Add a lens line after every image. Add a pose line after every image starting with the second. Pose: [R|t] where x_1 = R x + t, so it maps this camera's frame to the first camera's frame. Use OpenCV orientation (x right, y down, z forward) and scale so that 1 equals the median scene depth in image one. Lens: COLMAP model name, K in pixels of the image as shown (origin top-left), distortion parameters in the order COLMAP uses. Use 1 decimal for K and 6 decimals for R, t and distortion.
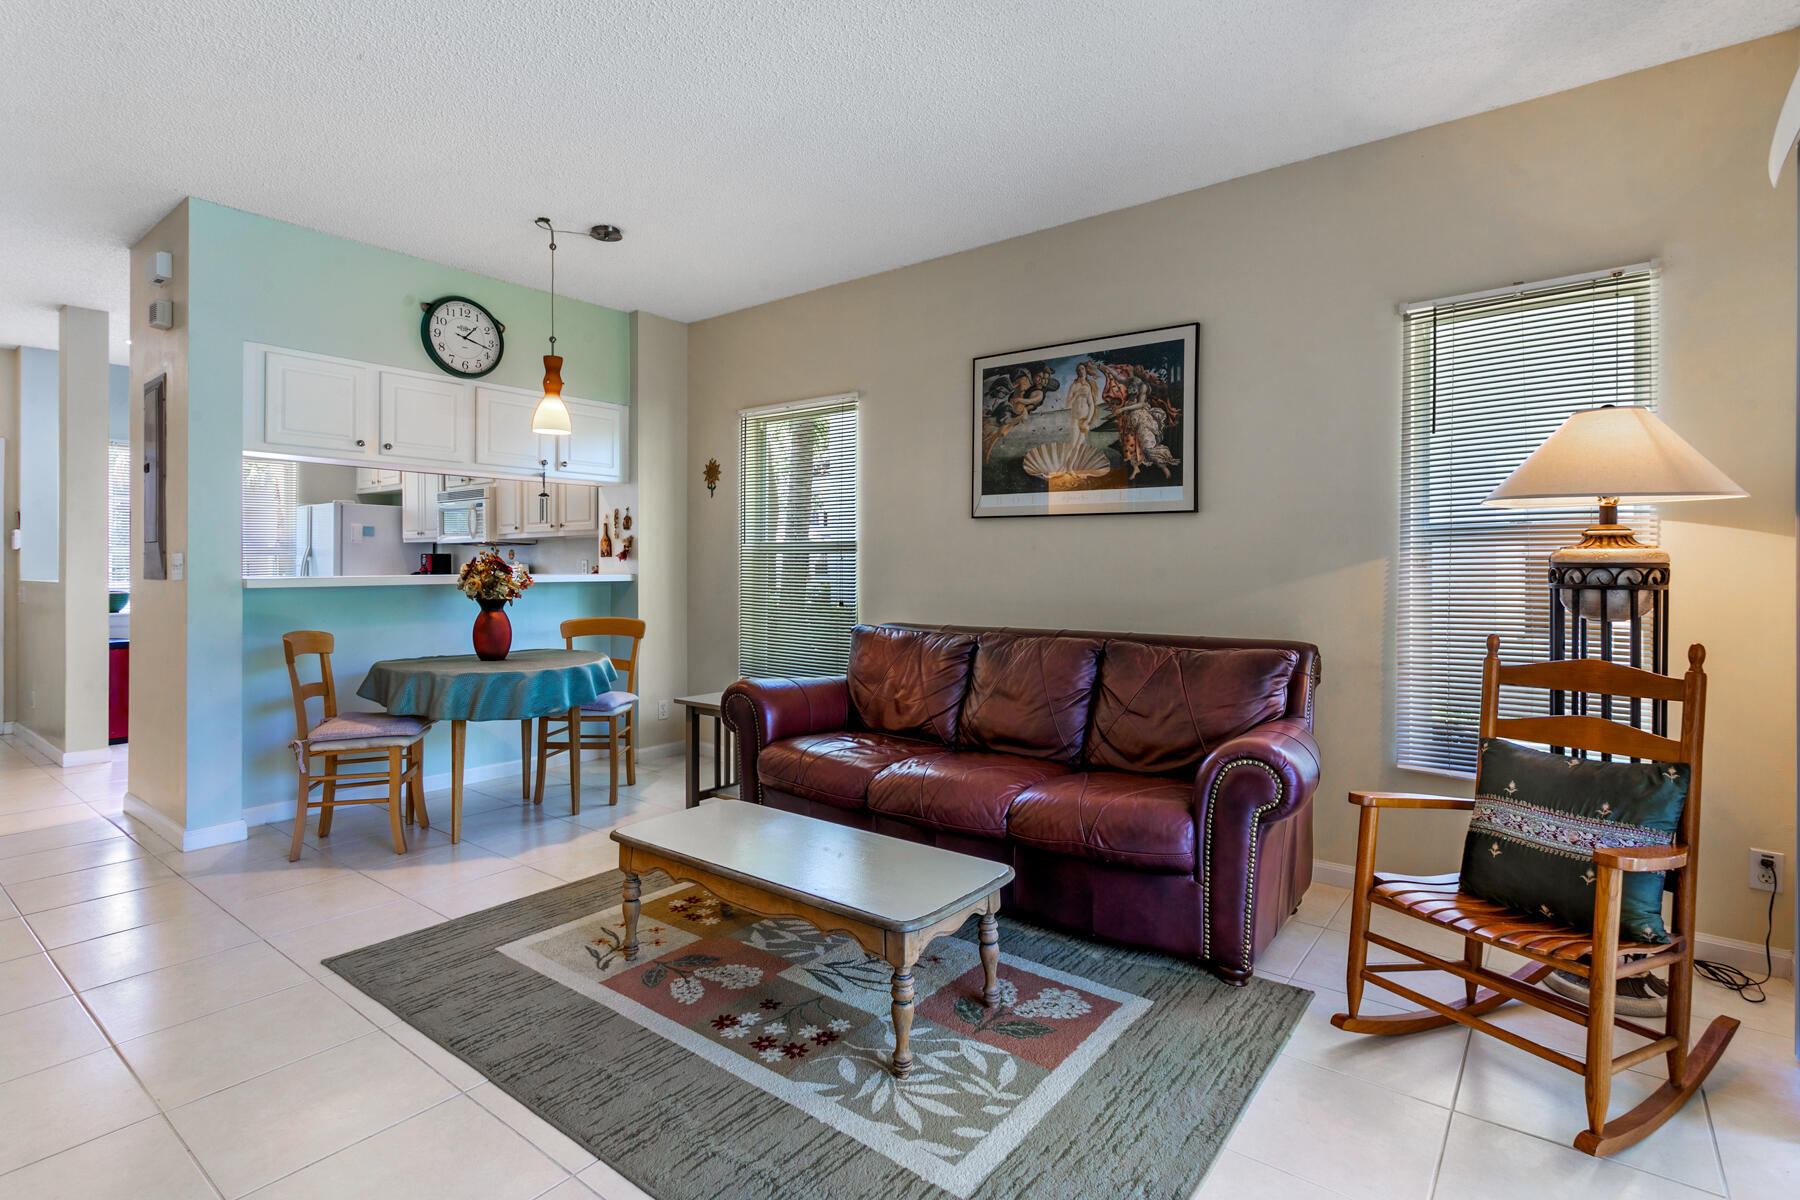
lens RADIAL K [[881.3, 0, 895.2], [0, 881.3, 566.9], [0, 0, 1]] dist [0.002300, 0.001704]
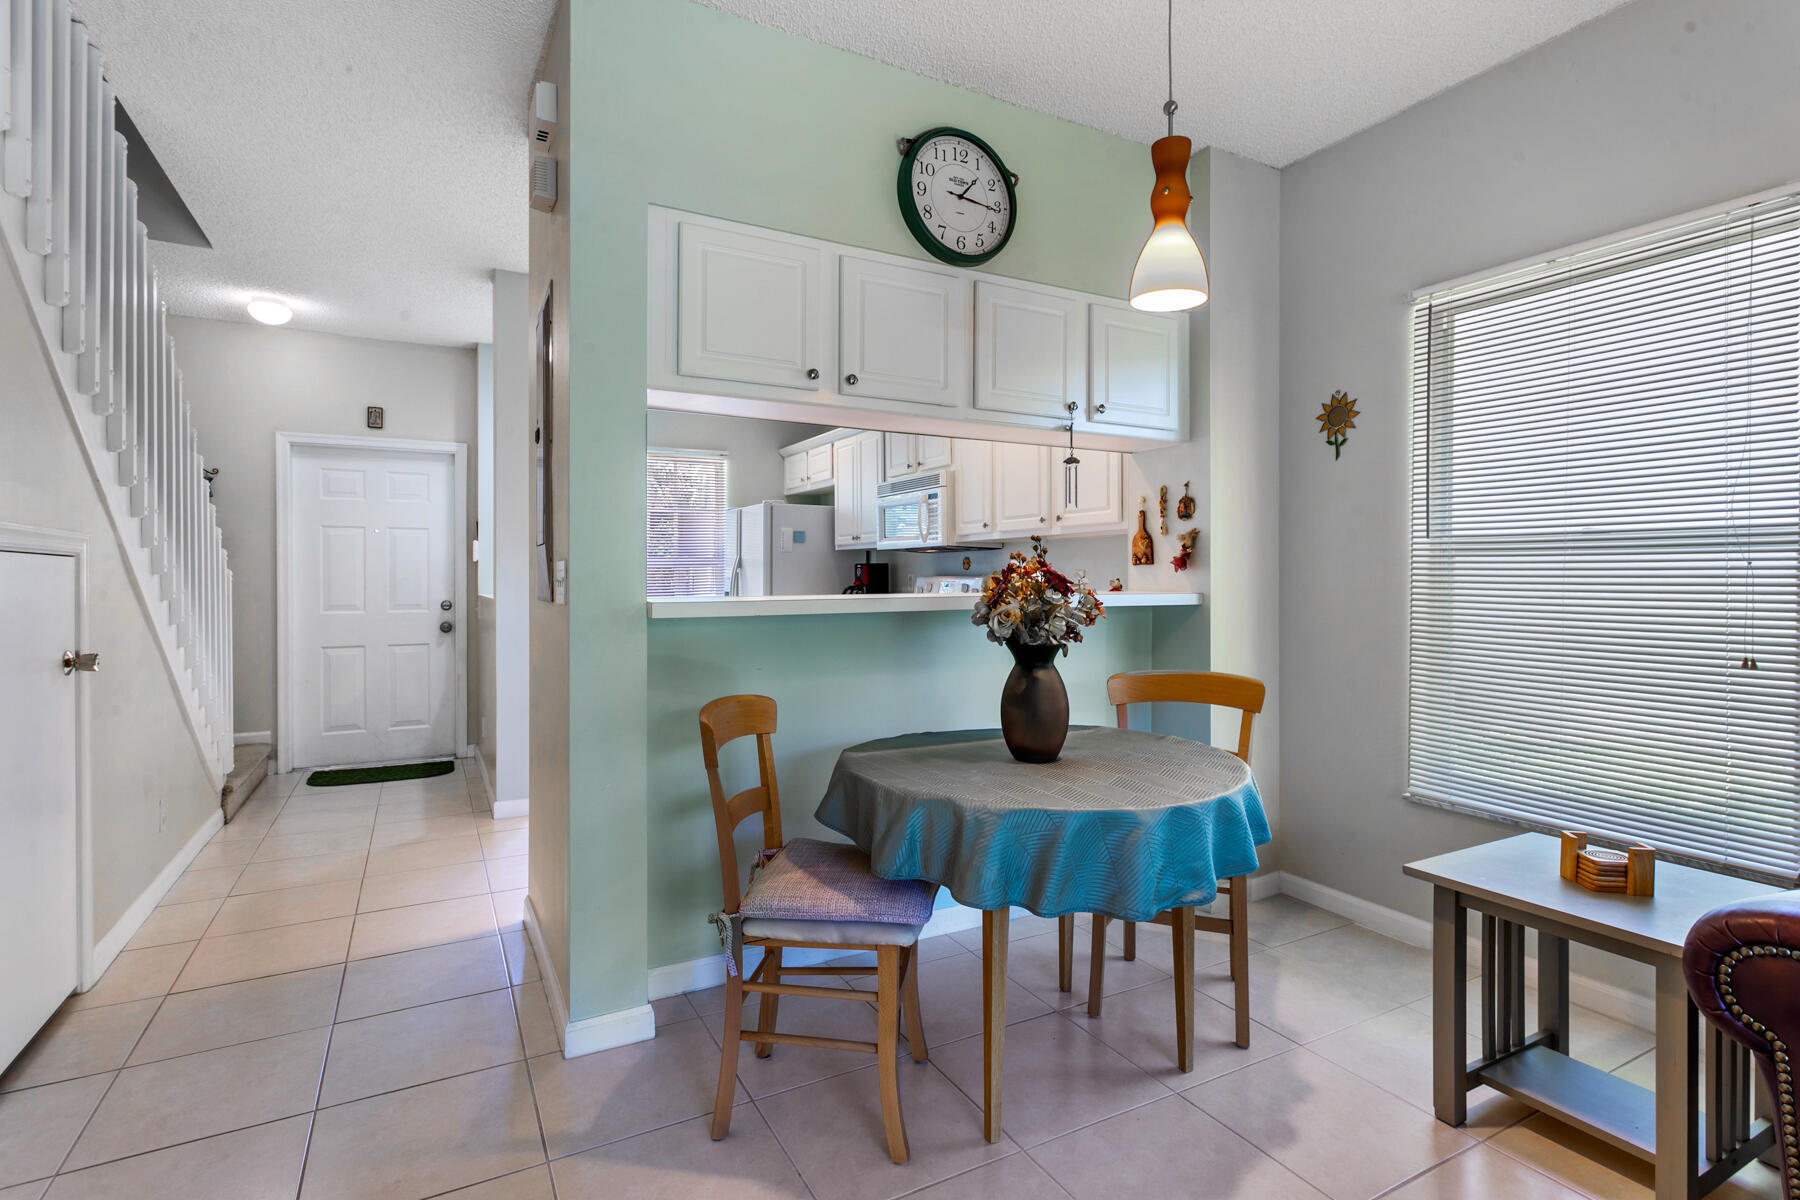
lens RADIAL K [[881.3, 0, 895.3], [0, 881.3, 581.3], [0, 0, 1]] dist [0.002300, 0.001704]
pose [[0.917687, 0.001164, -0.397301, -0.331463], [0.000049, 0.999995, 0.003041, -0.002237], [0.397303, -0.002811, 0.917683, 0.495305]]
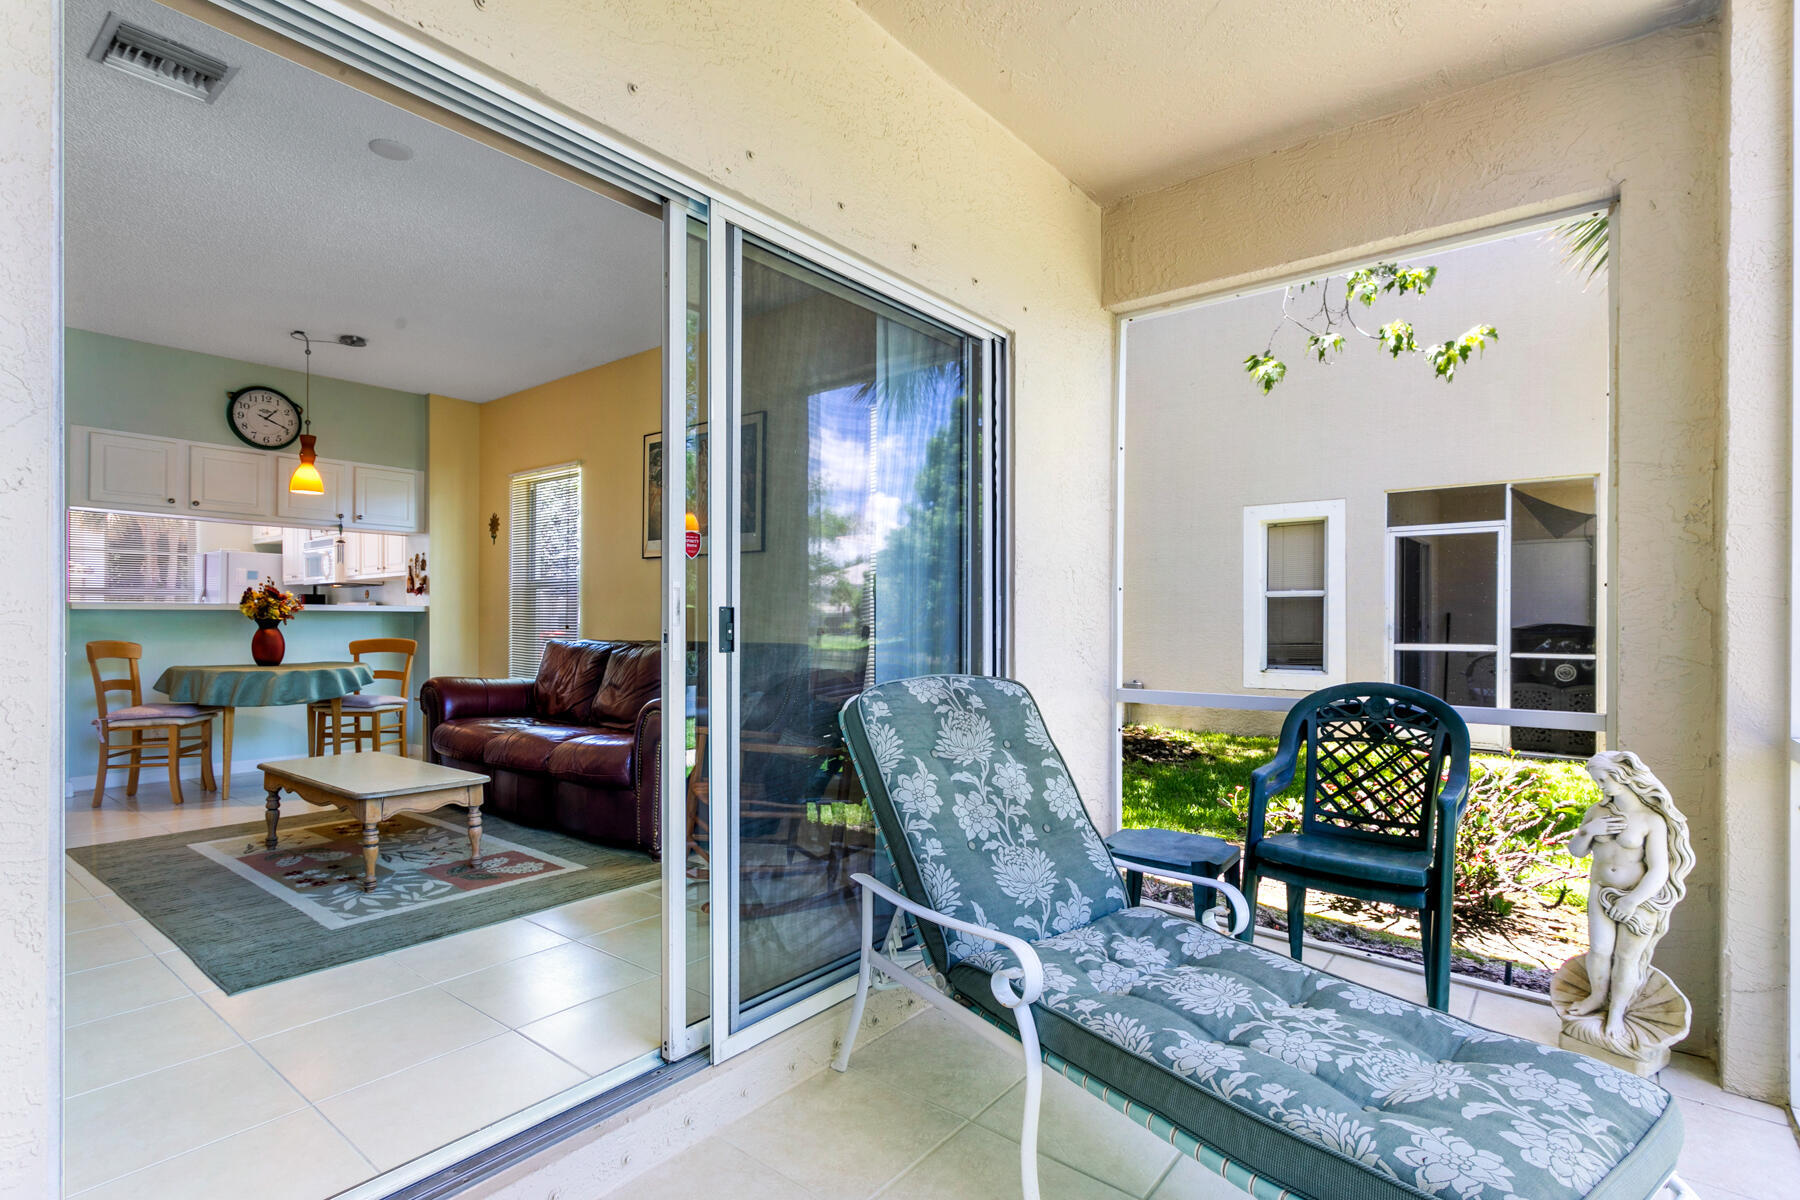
lens RADIAL K [[881.3, 0, 900.8], [0, 881.3, 622.9], [0, 0, 1]] dist [0.002300, 0.001704]
pose [[0.999948, 0.000439, -0.010149, 0.509156], [-0.000440, 1.000000, -0.000134, 0.042129], [0.010149, 0.000138, 0.999948, -0.311350]]
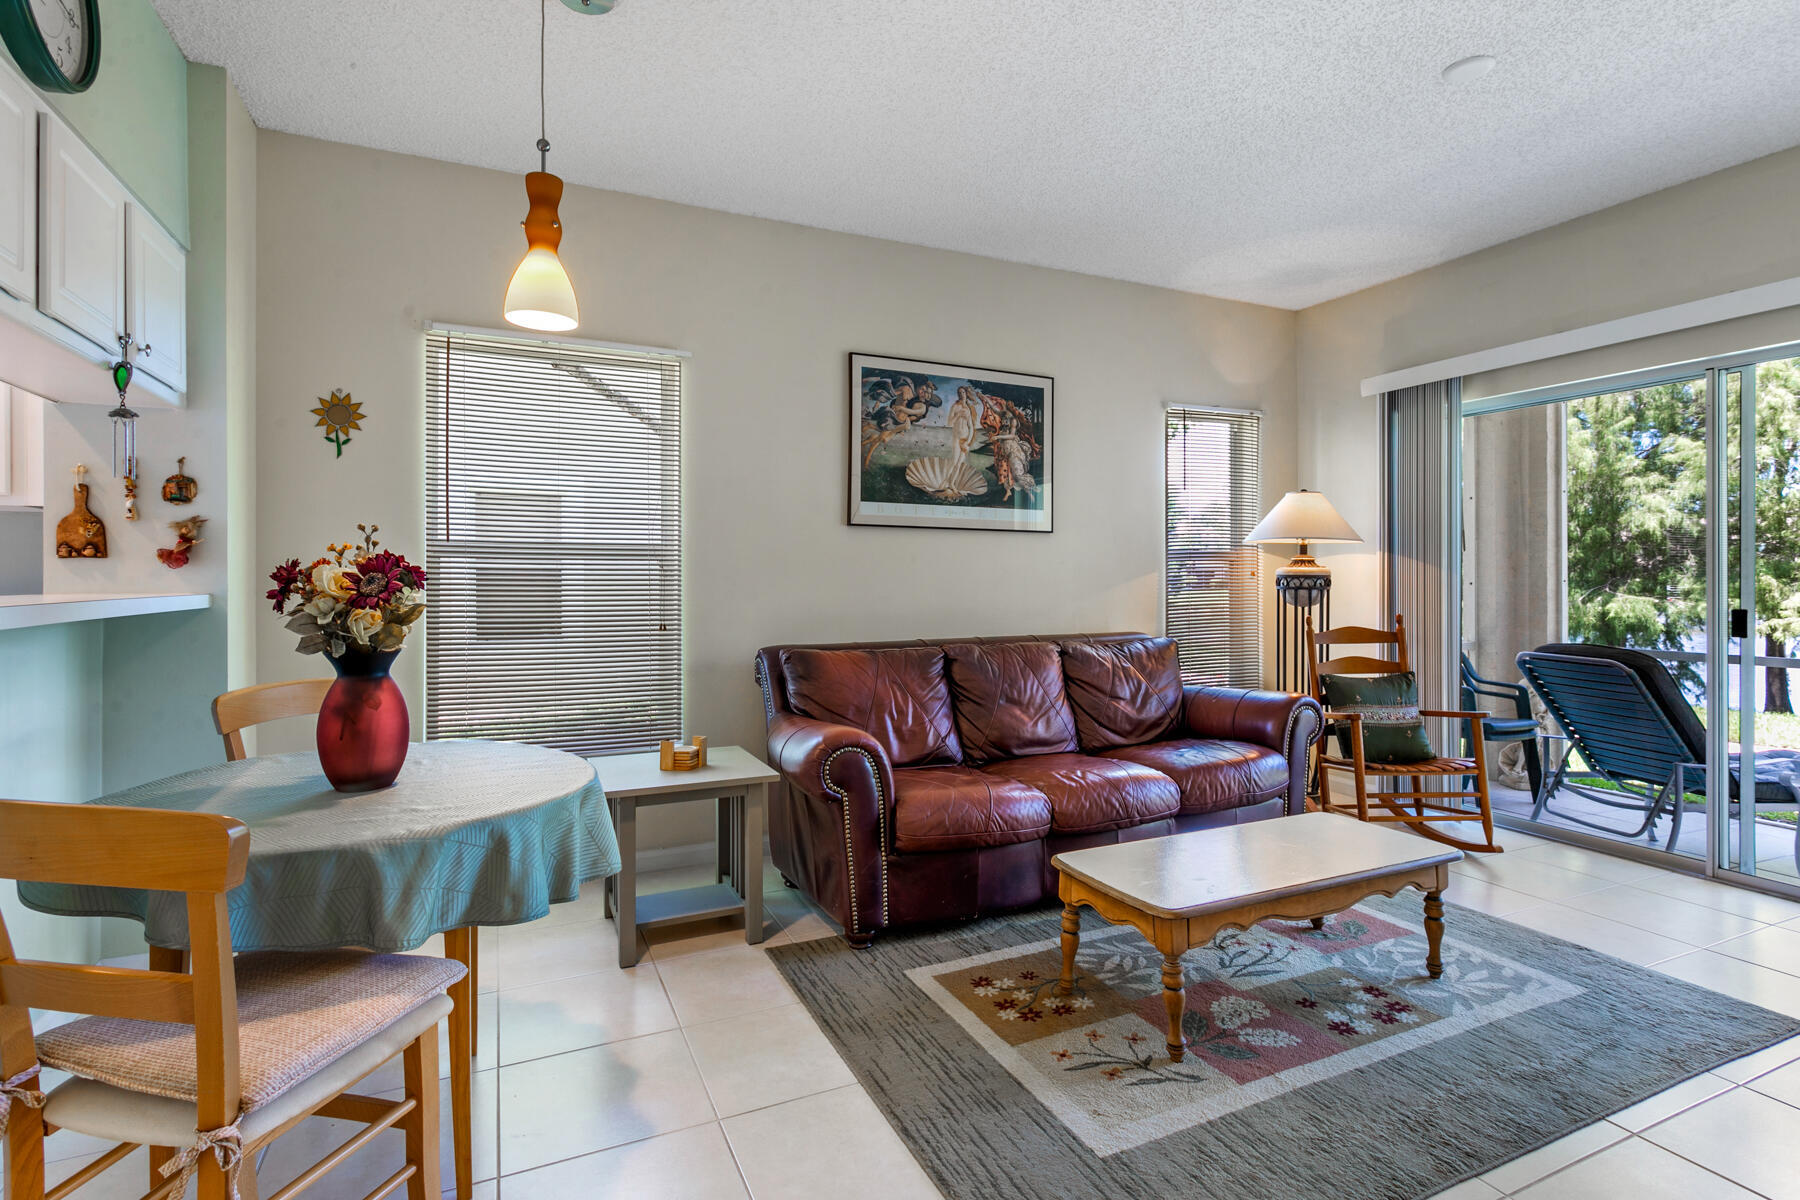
lens RADIAL K [[881.3, 0, 910.8], [0, 881.3, 579.2], [0, 0, 1]] dist [0.002300, 0.001704]
pose [[0.449638, -0.001469, 0.893210, -0.748894], [0.002294, 0.999997, 0.000490, 0.000758], [-0.893208, 0.001829, 0.449640, 0.562050]]
